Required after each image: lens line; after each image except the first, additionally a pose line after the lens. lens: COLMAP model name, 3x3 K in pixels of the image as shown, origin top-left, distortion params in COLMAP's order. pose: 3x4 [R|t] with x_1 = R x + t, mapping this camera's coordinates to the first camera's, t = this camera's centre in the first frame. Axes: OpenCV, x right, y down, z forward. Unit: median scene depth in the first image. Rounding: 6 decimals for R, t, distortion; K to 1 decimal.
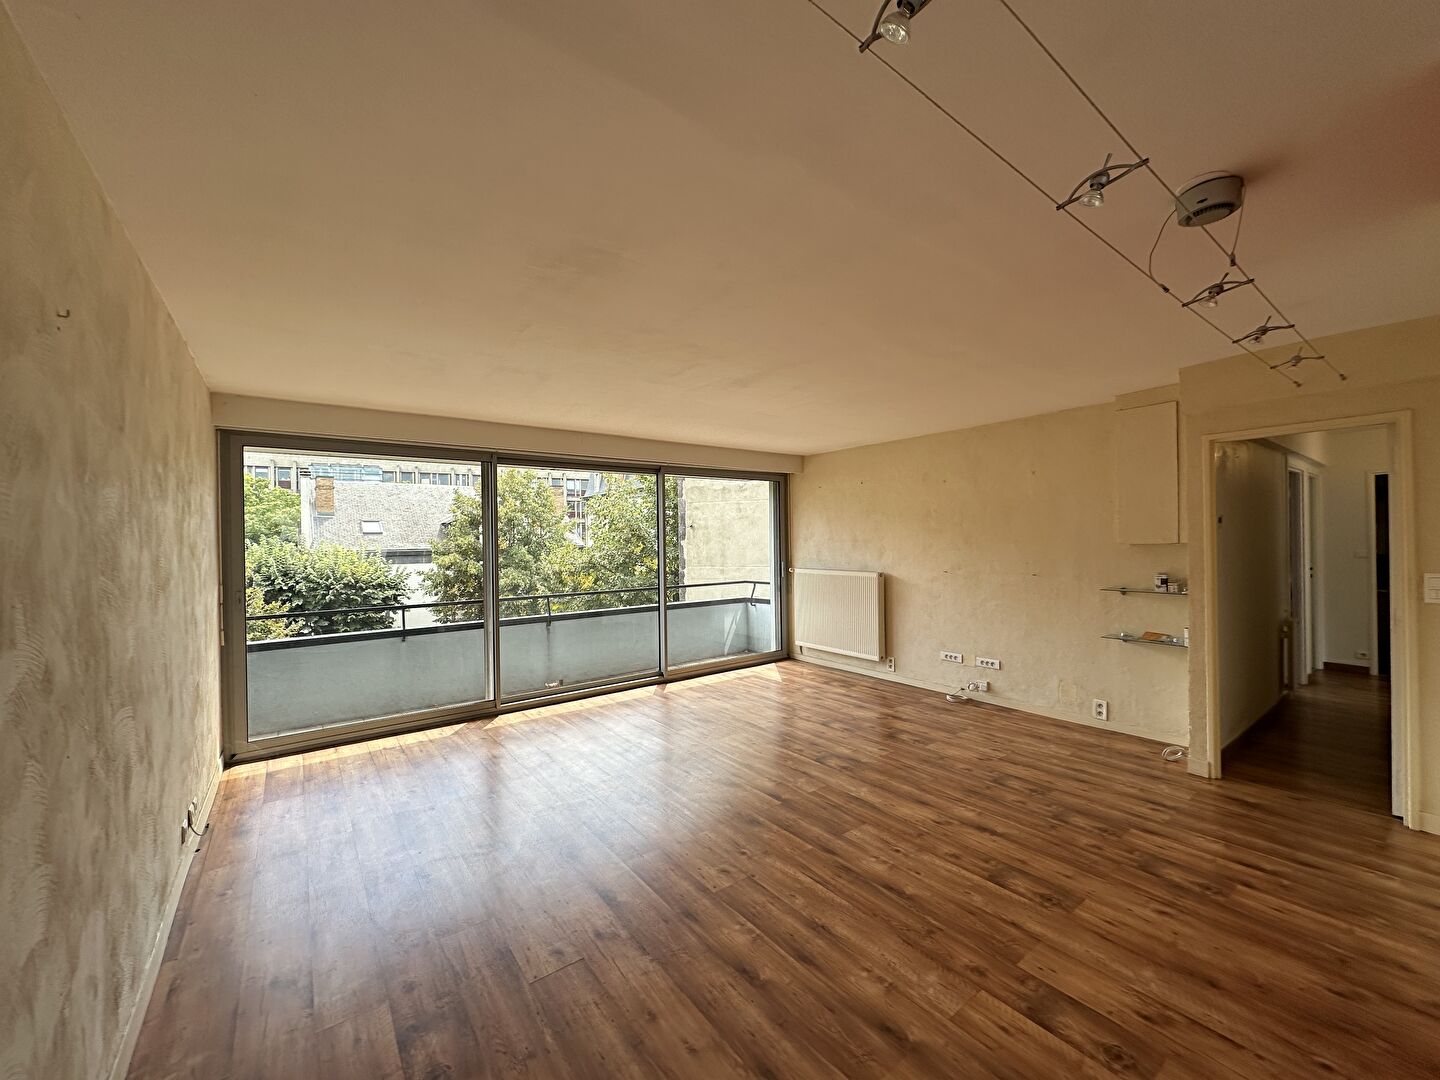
lens RADIAL K [[570.1, 0, 722.3], [0, 570.1, 540.7], [0, 0, 1]] dist [-0.000211, 0.000151]
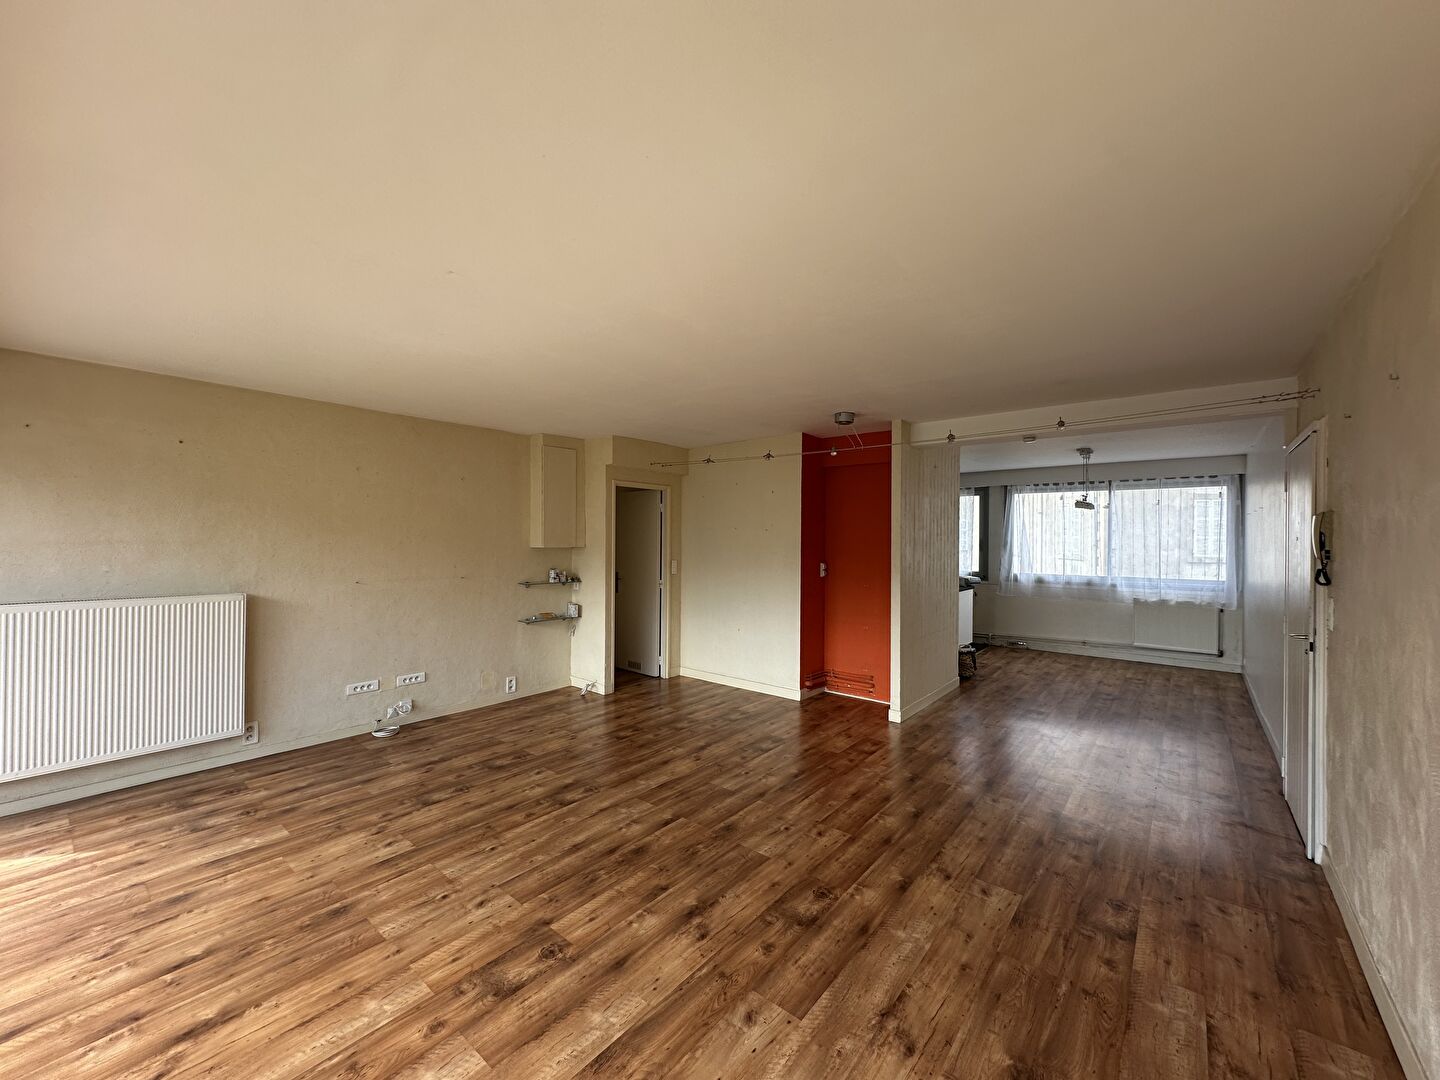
lens RADIAL K [[570.1, 0, 719.9], [0, 570.1, 541.2], [0, 0, 1]] dist [-0.000211, 0.000151]
pose [[-0.238112, 0.012842, 0.971153, -0.637551], [-0.004559, 0.999887, -0.014340, 0.007248], [-0.971227, -0.007842, -0.238027, 0.882456]]
